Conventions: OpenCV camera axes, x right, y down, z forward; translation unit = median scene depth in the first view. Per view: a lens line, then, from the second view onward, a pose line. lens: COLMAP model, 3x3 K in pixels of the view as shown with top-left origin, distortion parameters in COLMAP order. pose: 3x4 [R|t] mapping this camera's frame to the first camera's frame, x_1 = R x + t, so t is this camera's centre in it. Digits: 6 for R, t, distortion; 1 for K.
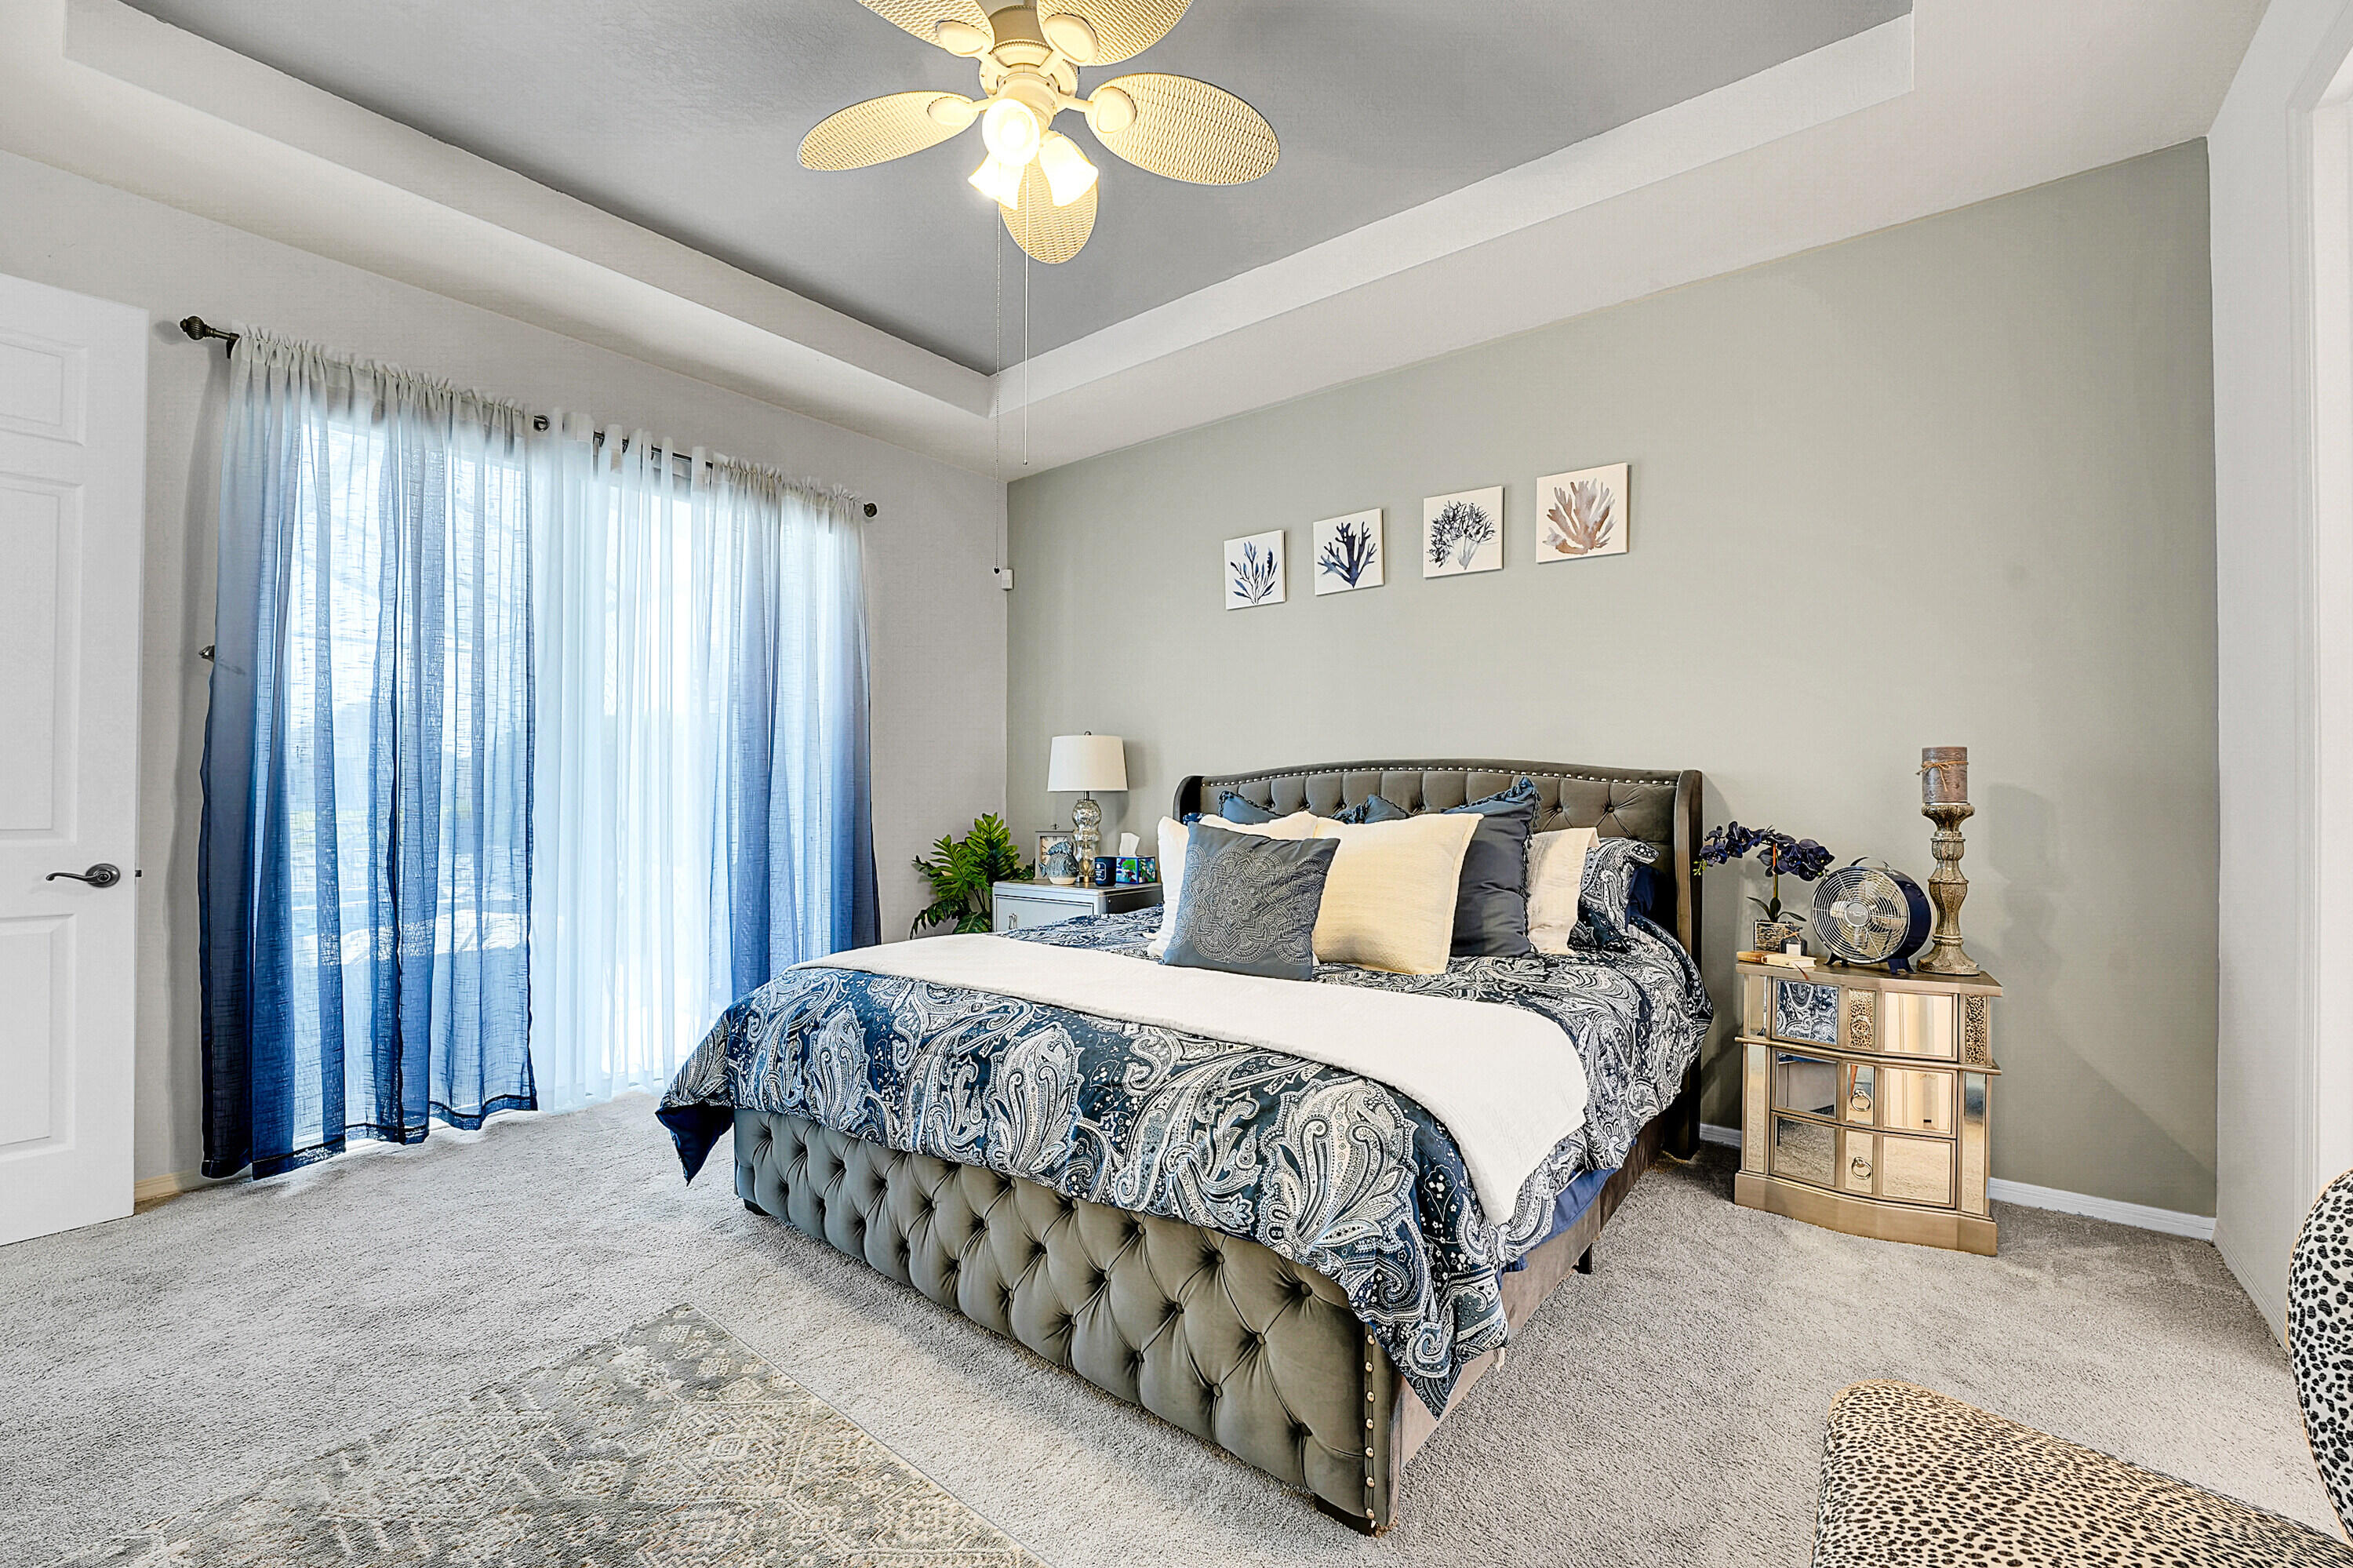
lens RADIAL K [[941.4, 0, 1194.9], [0, 941.4, 794.3], [0, 0, 1]] dist [-0.026748, 0.000678]
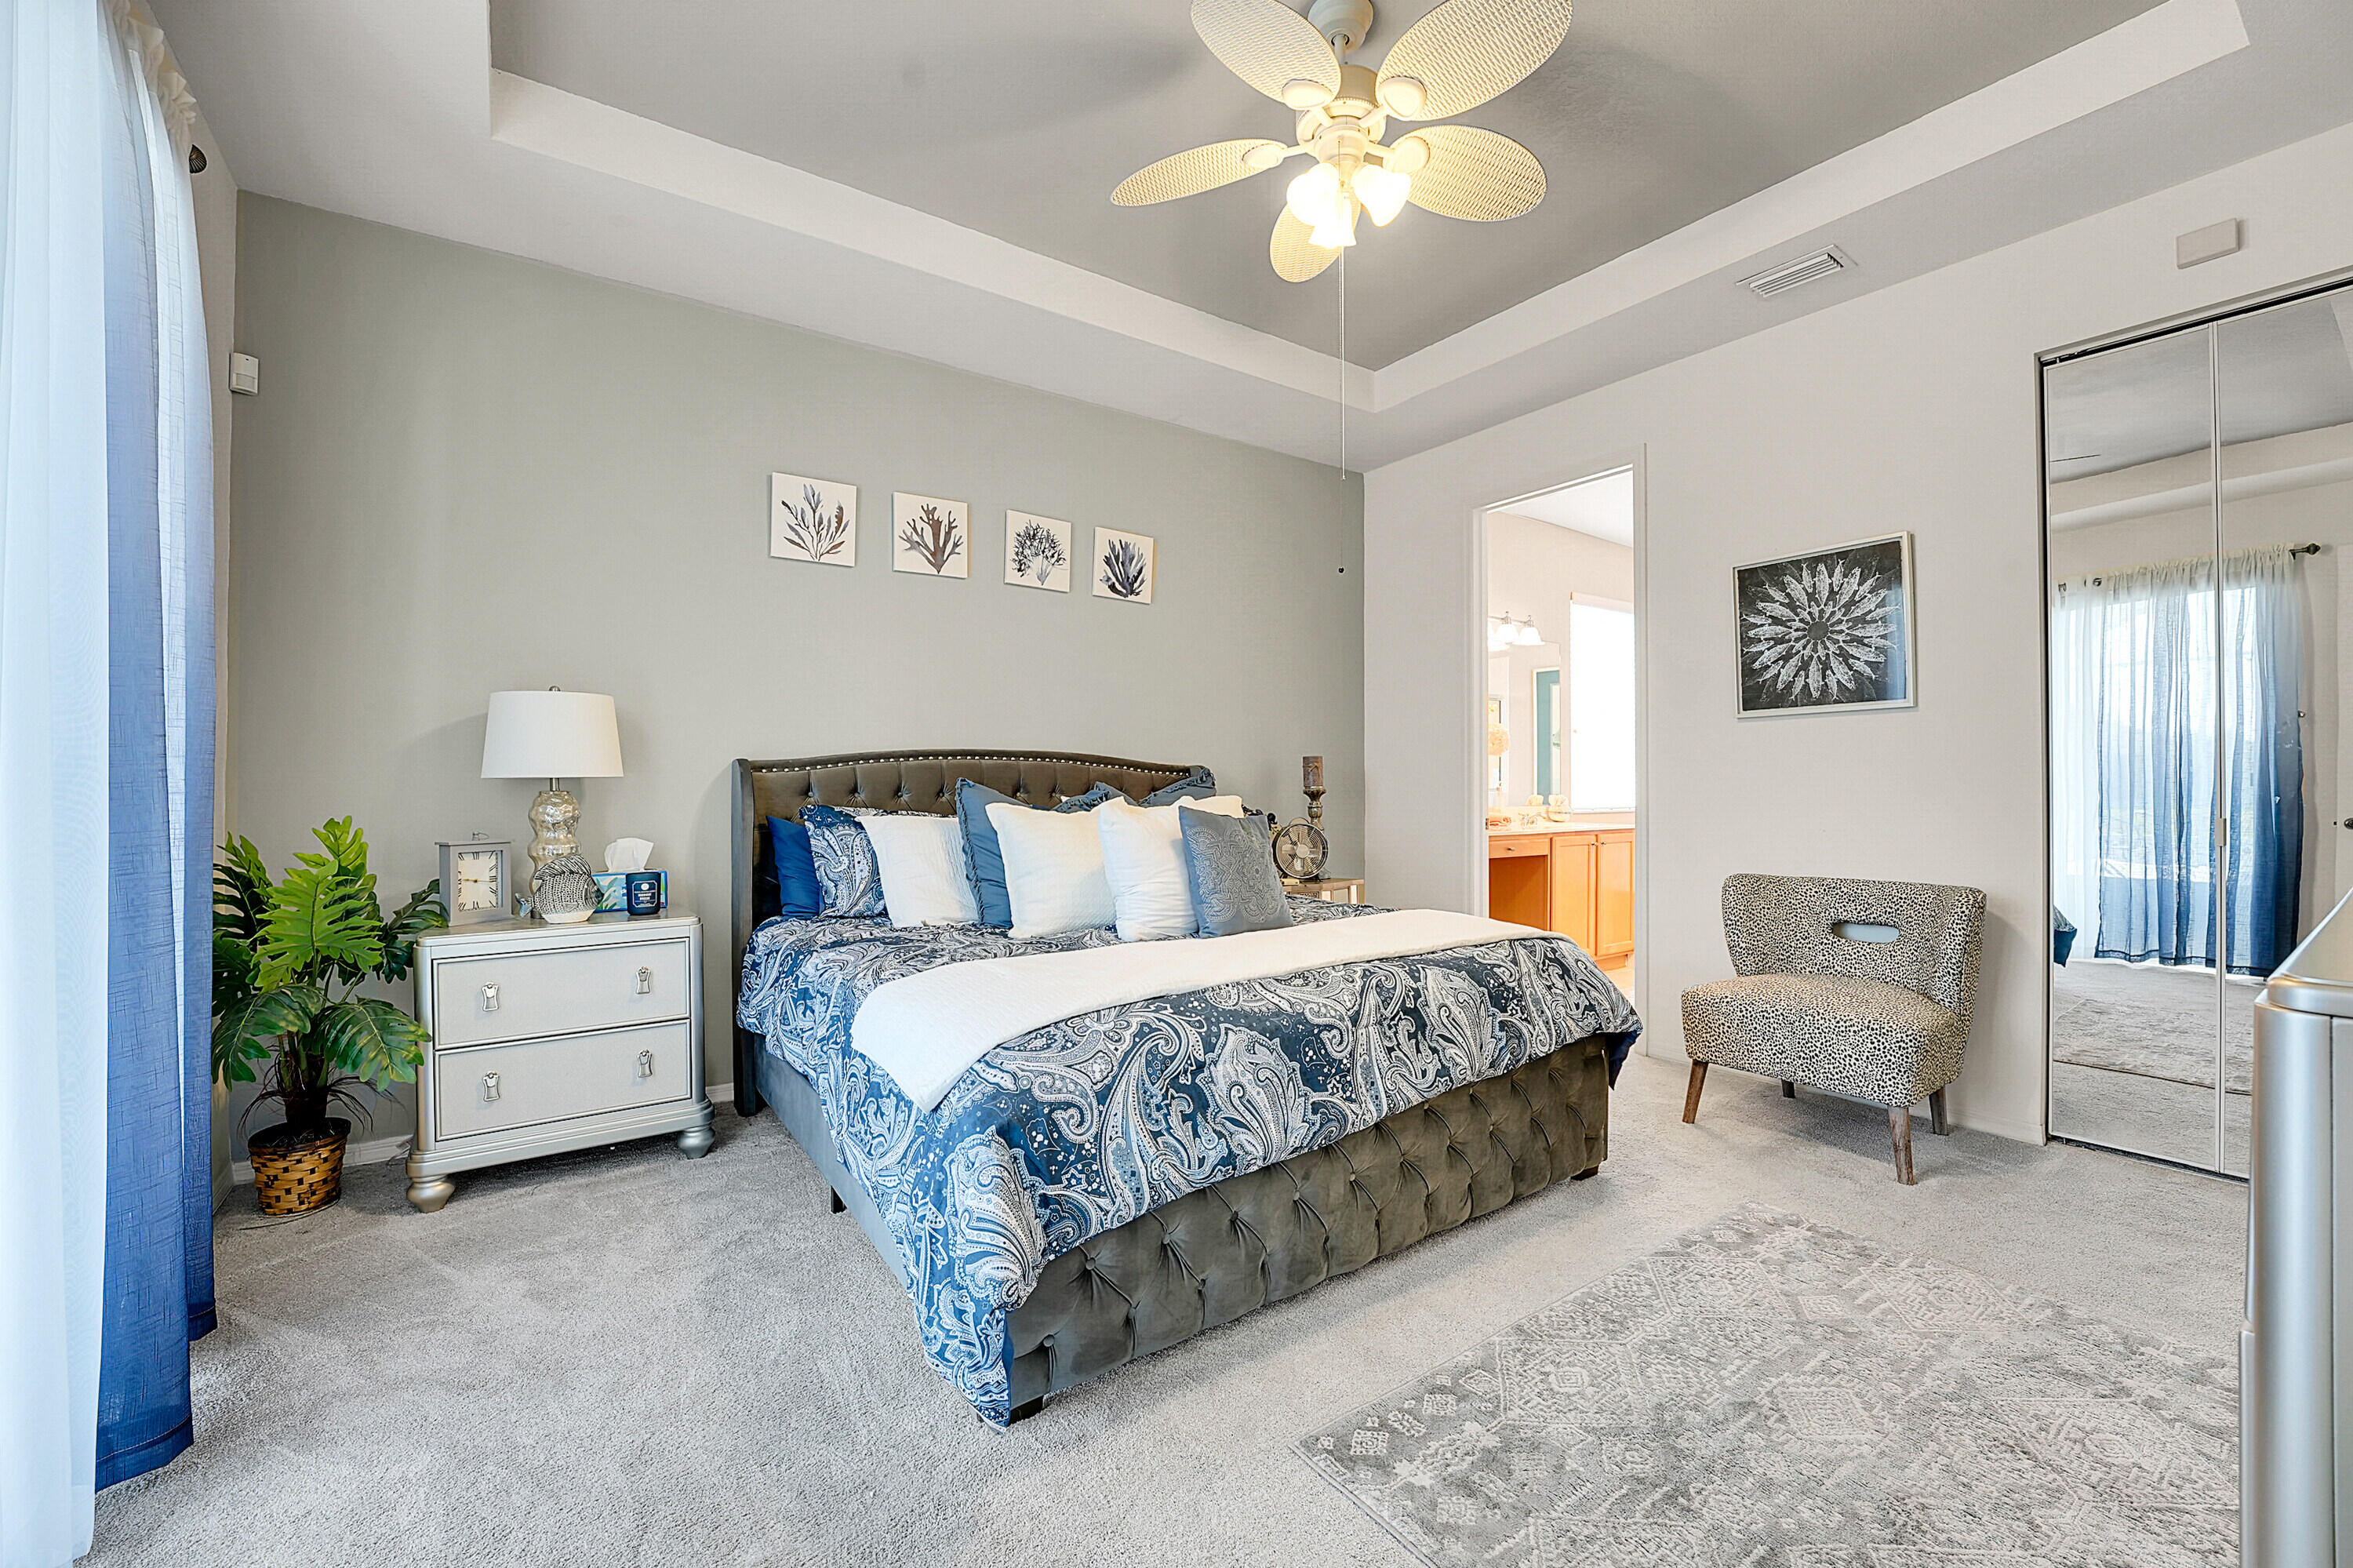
lens RADIAL K [[941.4, 0, 1186.5], [0, 941.4, 788.0], [0, 0, 1]] dist [-0.026748, 0.000678]
pose [[0.300829, -0.003887, 0.953670, -0.762815], [0.004106, 0.999988, 0.002781, 0.004283], [-0.953669, 0.003079, 0.300841, 0.500323]]
